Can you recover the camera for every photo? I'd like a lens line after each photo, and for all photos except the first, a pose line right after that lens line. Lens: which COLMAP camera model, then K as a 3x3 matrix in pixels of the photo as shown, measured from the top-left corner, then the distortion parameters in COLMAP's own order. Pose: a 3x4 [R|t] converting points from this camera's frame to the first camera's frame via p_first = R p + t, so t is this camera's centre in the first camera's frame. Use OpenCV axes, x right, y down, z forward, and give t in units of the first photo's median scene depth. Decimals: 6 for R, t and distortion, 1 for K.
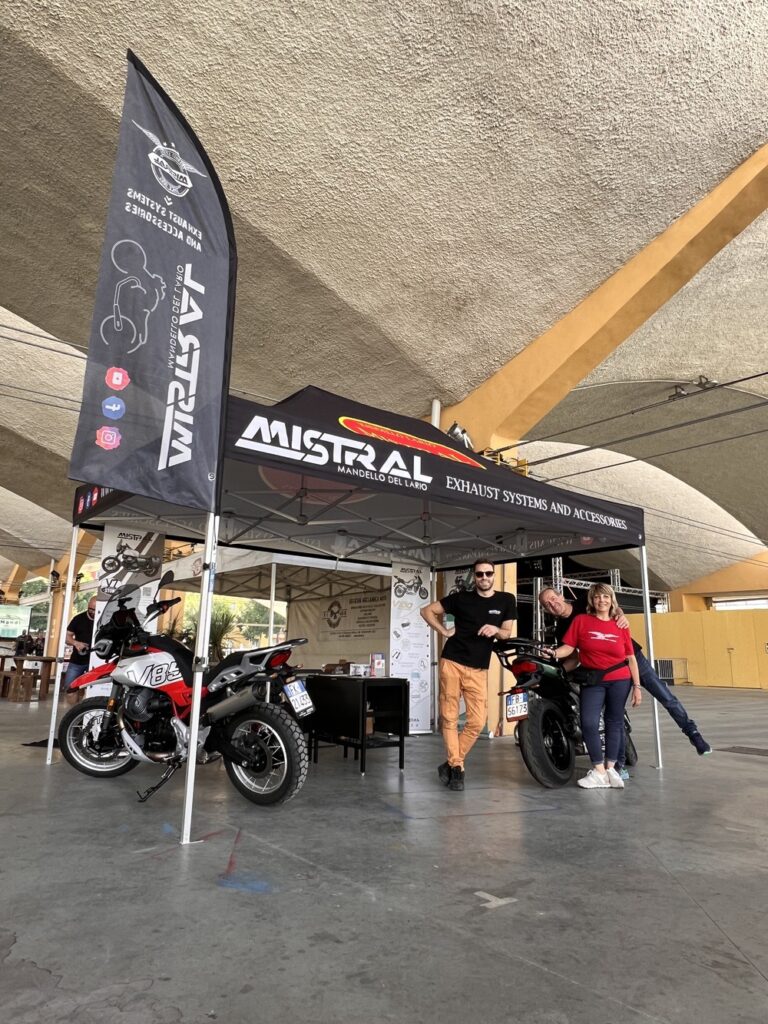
lens RADIAL K [[654.6, 0, 383.8], [0, 654.6, 510.7], [0, 0, 1]] dist [0.000548, 0.000047]
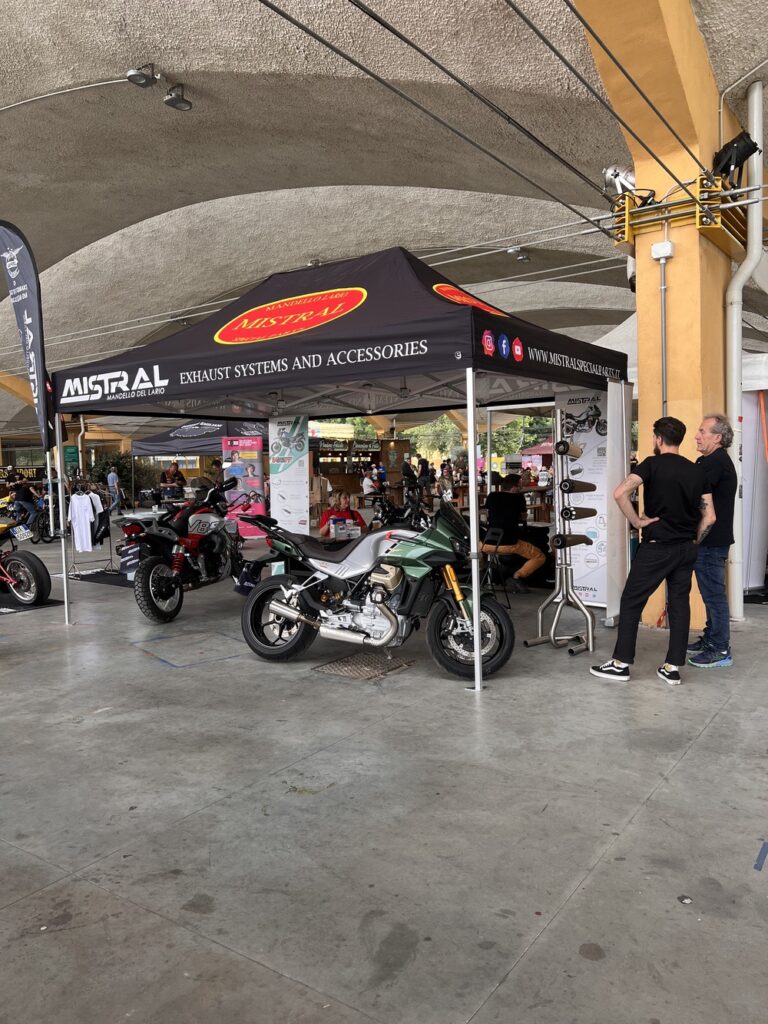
lens RADIAL K [[769.4, 0, 383.5], [0, 769.4, 511.7], [0, 0, 1]] dist [0.012782, 0.003568]
pose [[0.266142, 0.040197, -0.963095, 1.533436], [0.238952, 0.965194, 0.106317, 0.123180], [0.933847, -0.258429, 0.247273, 0.994116]]
